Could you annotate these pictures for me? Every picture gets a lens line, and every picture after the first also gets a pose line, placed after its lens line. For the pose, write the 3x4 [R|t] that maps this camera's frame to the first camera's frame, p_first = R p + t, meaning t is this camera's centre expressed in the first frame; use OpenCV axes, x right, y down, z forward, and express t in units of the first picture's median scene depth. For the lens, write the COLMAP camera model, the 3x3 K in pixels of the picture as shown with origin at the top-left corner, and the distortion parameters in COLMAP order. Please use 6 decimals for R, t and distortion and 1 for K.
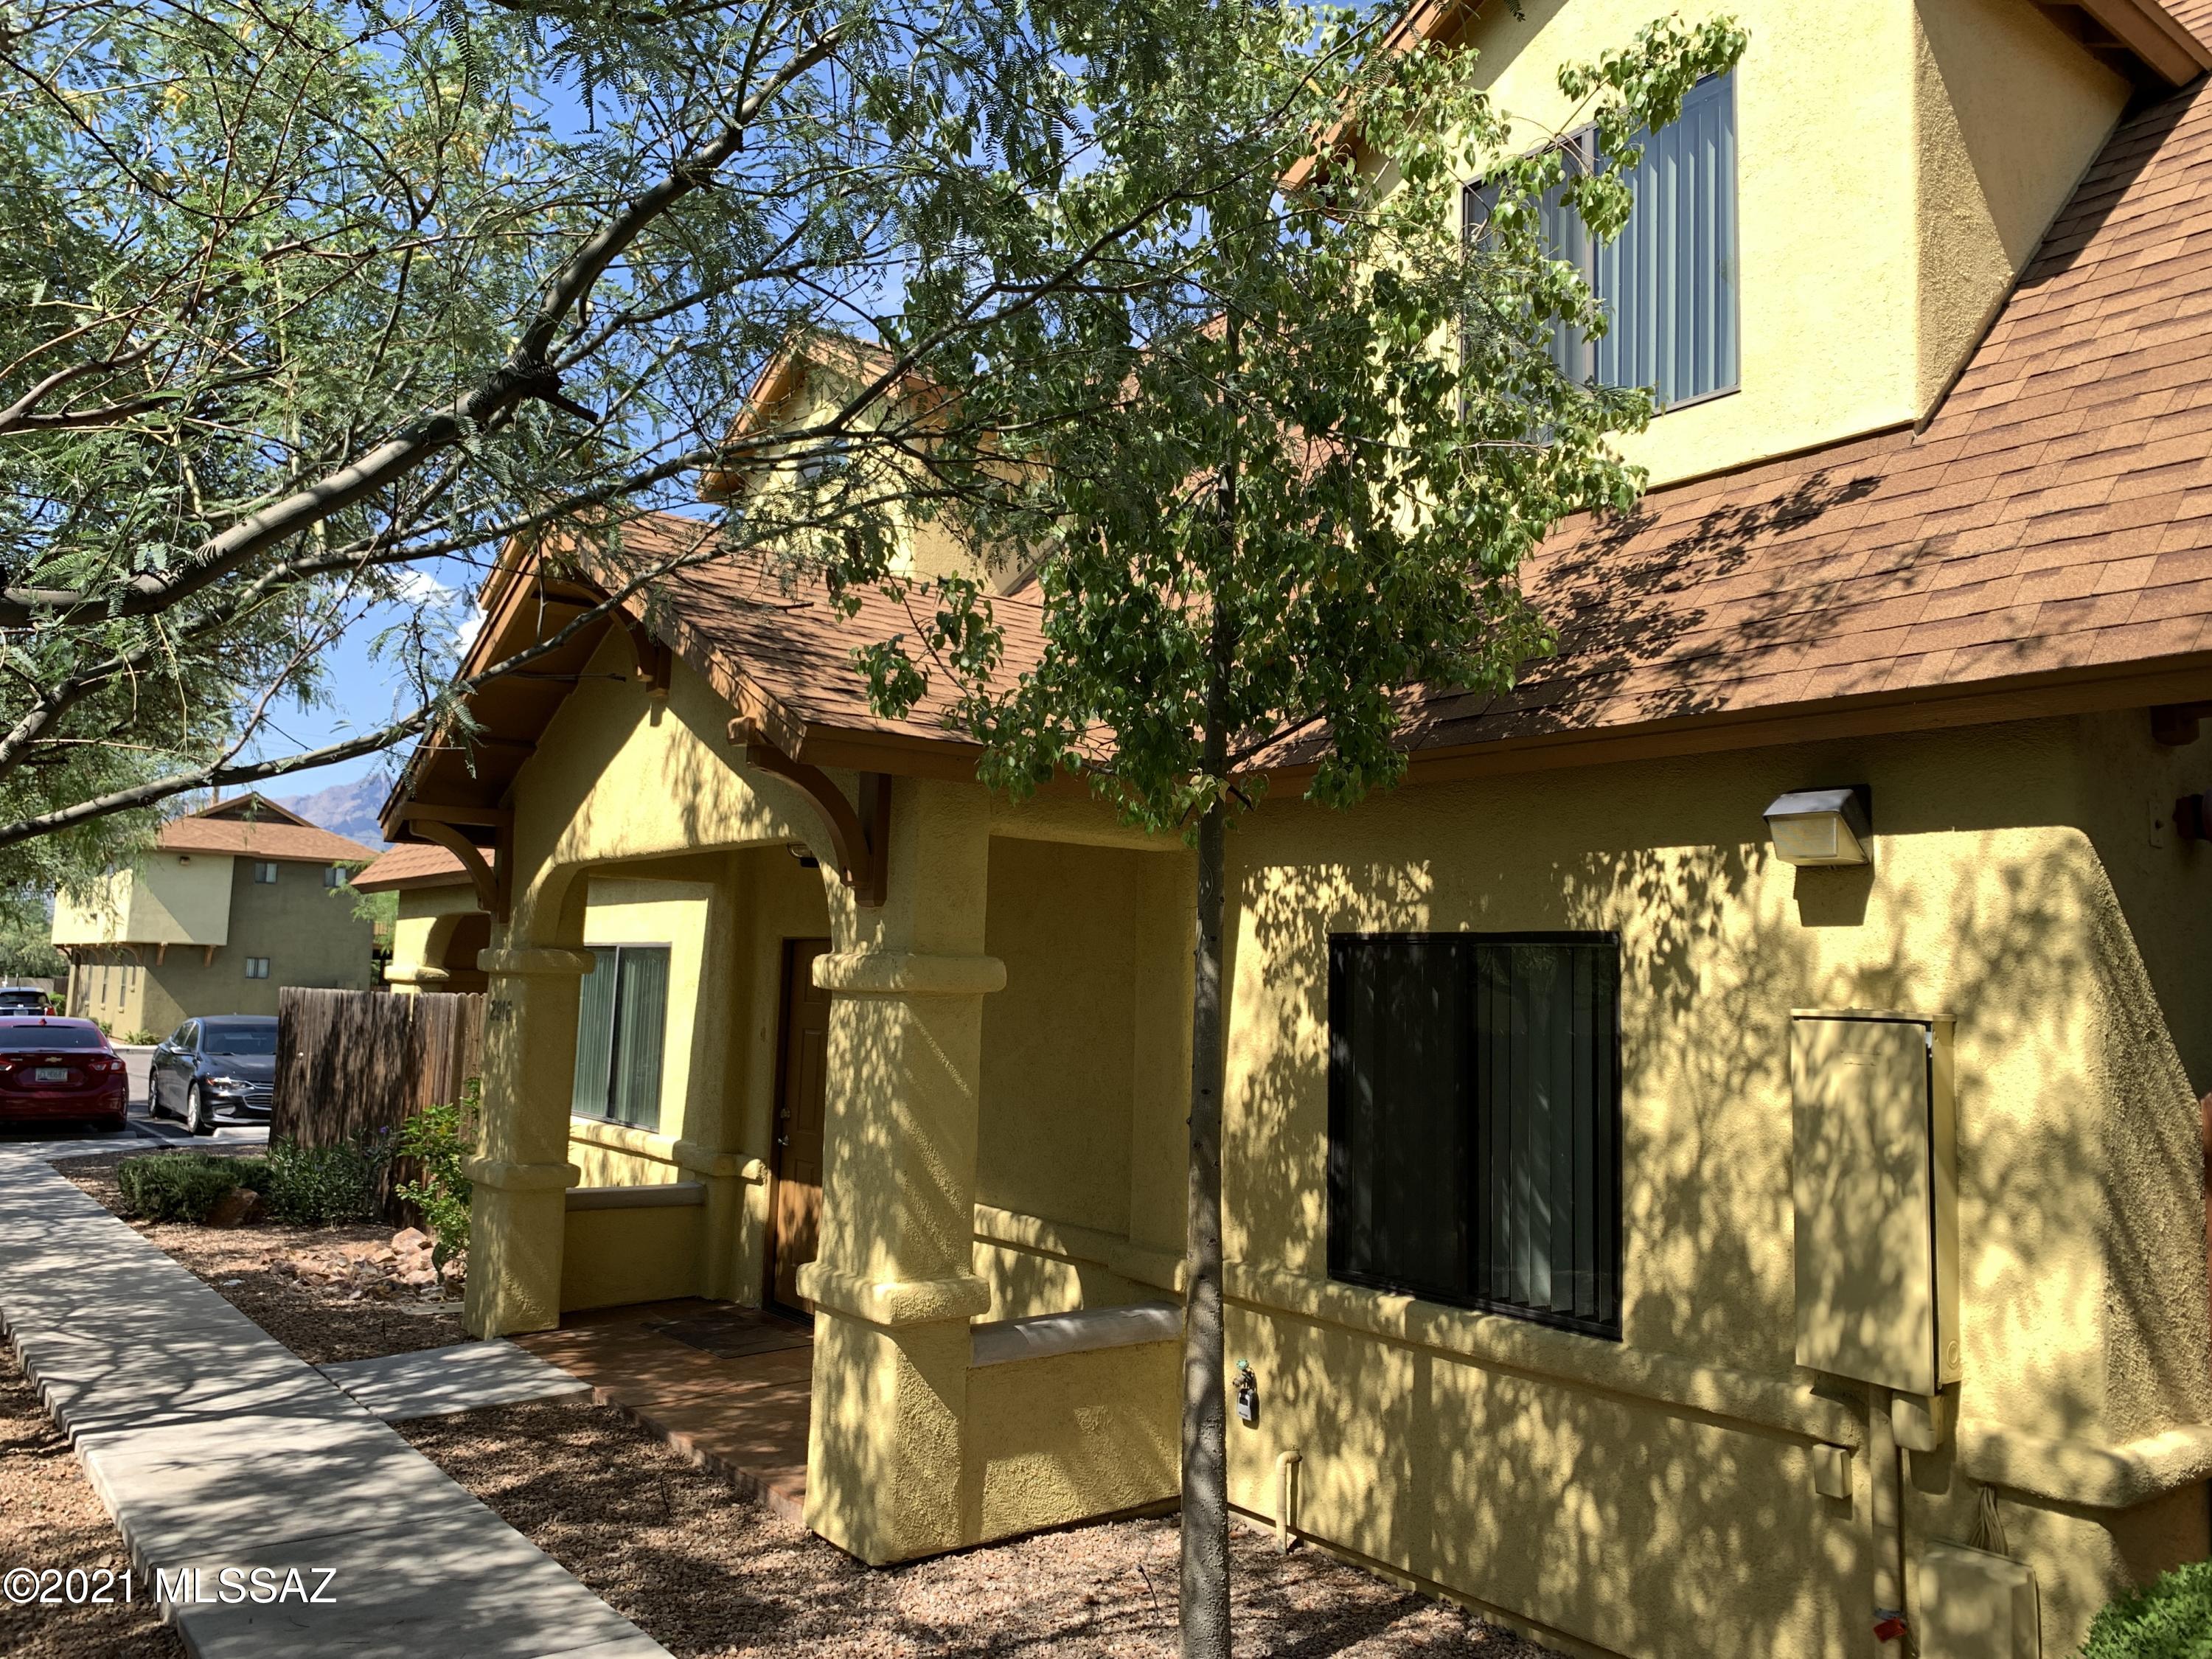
lens RADIAL K [[1673.1, 0, 1077.0], [0, 1673.1, 811.5], [0, 0, 1]] dist [0.022804, -0.028021]
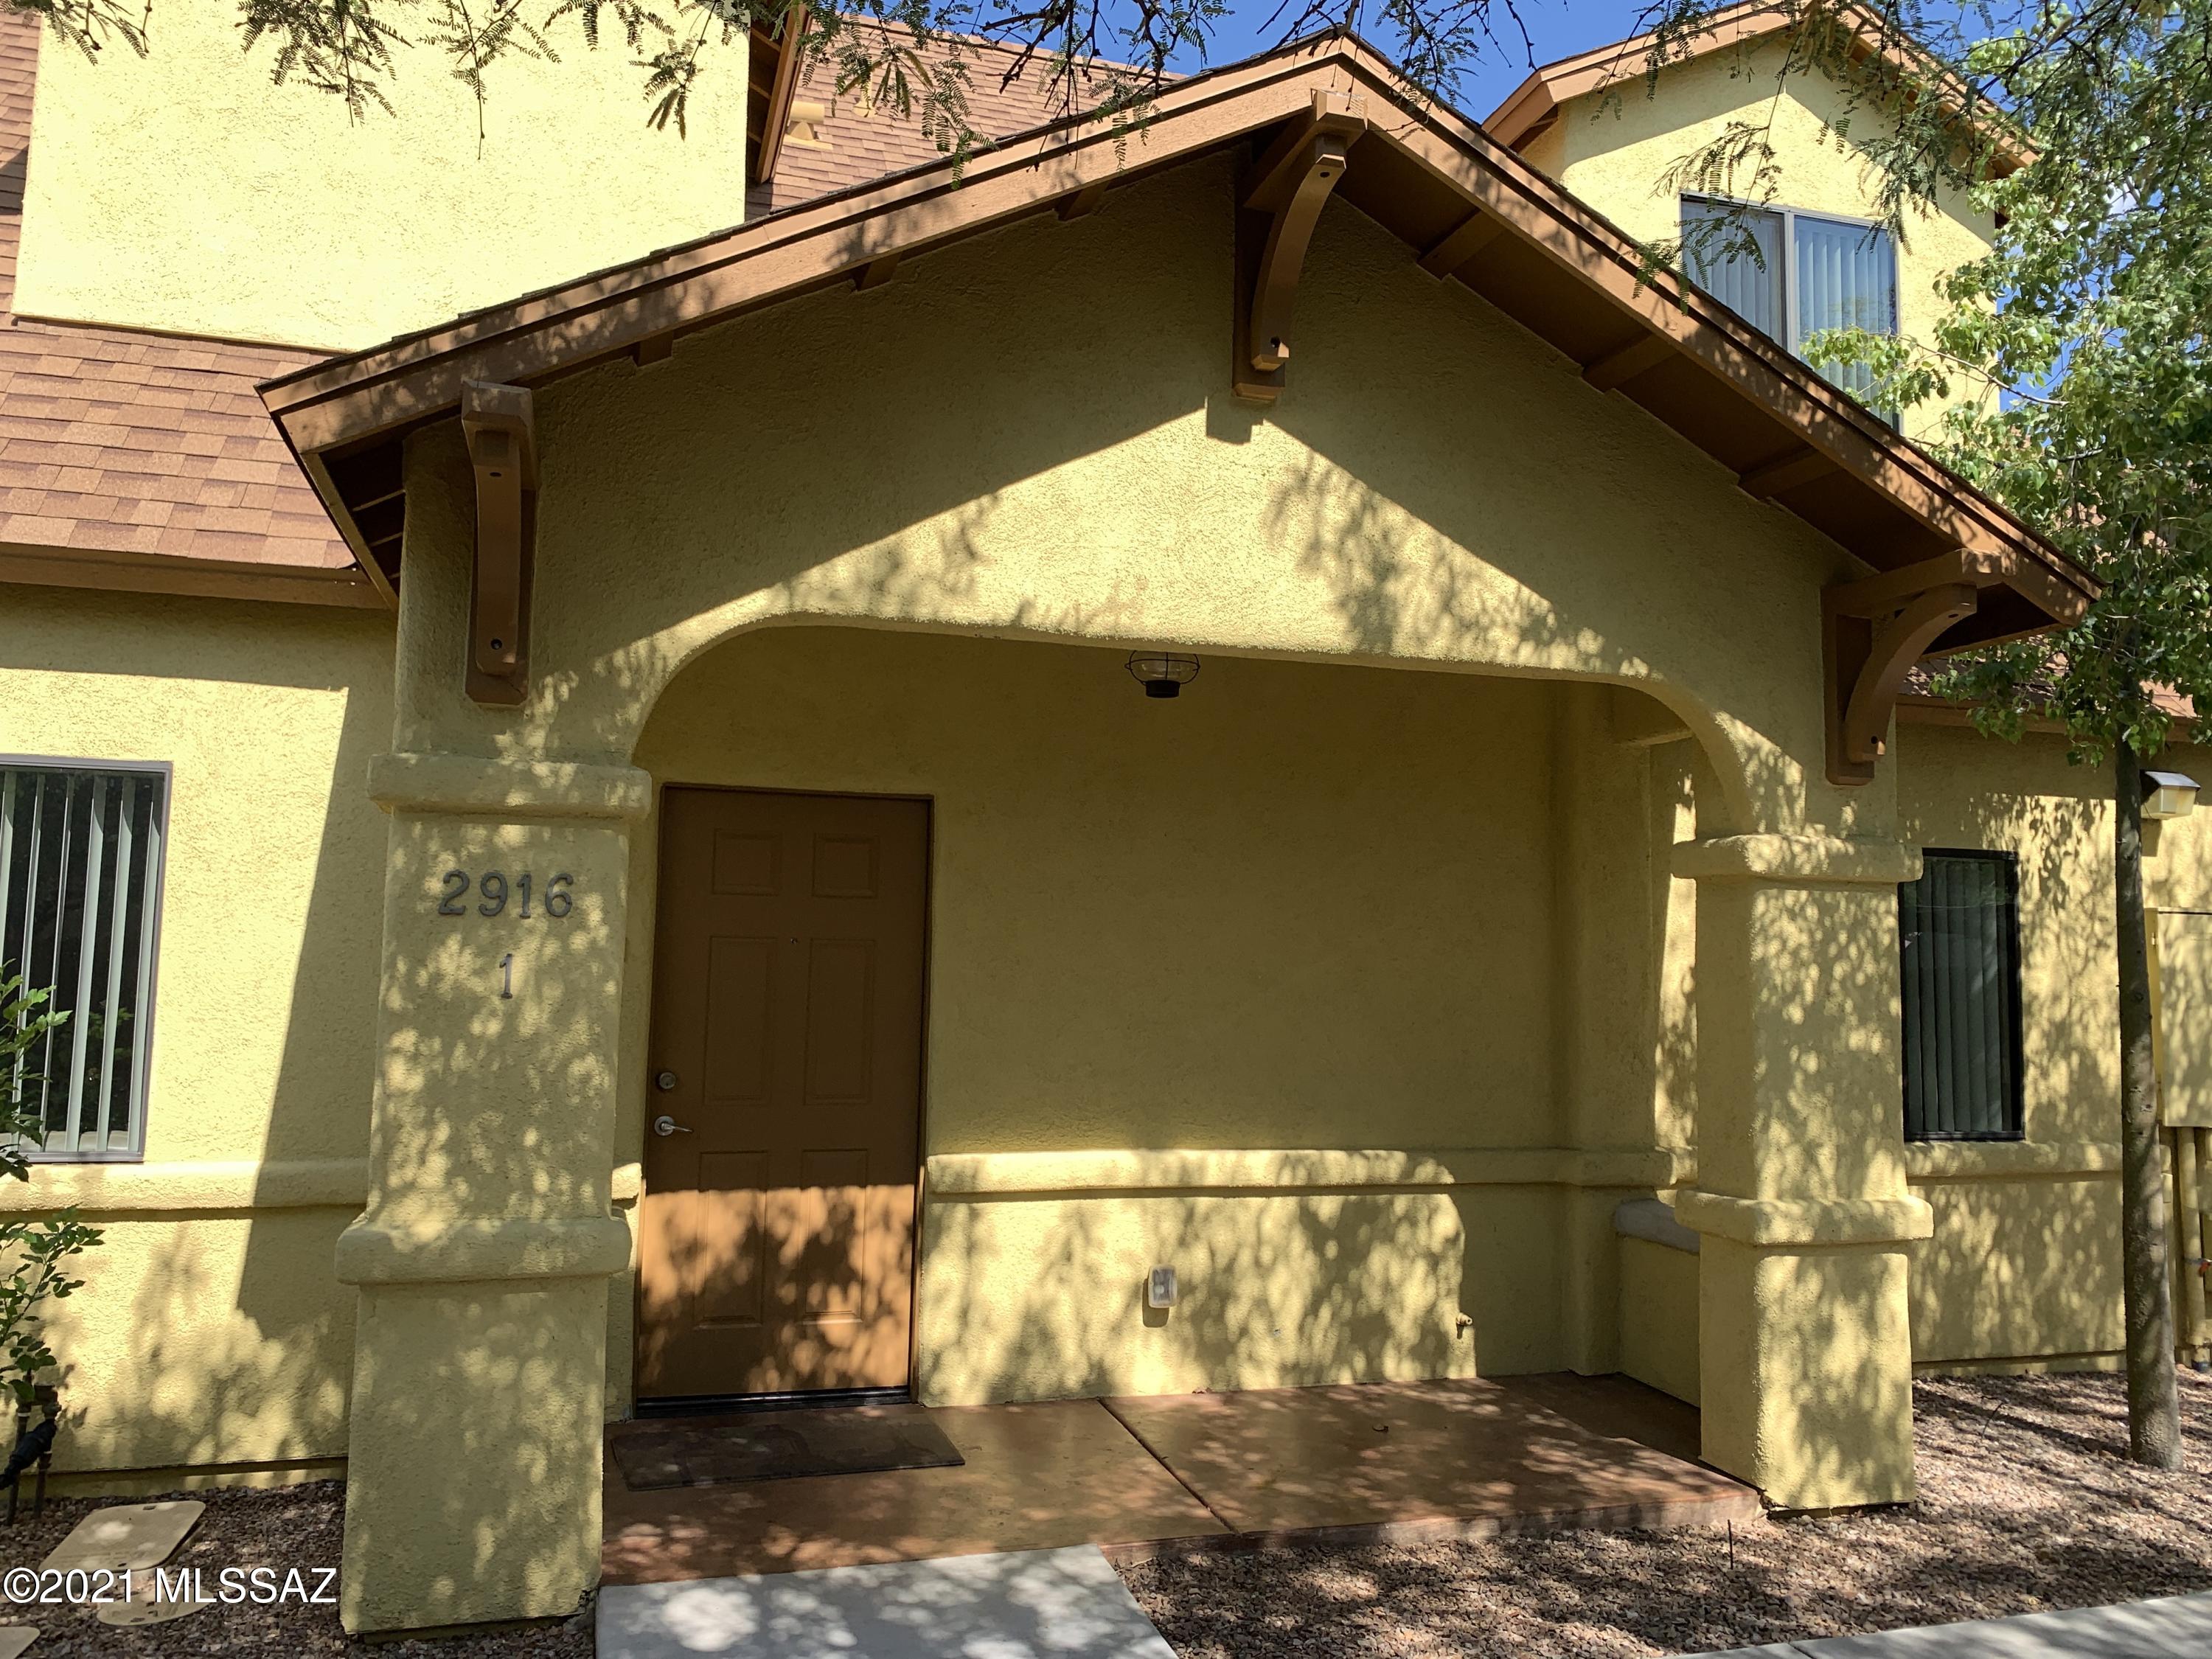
lens RADIAL K [[1673.1, 0, 1065.8], [0, 1673.1, 823.7], [0, 0, 1]] dist [0.022804, -0.028021]
pose [[0.352806, 0.061435, 0.933678, -1.281303], [-0.107635, 0.993883, -0.024725, 0.169610], [-0.929485, -0.091774, 0.357260, 1.250992]]
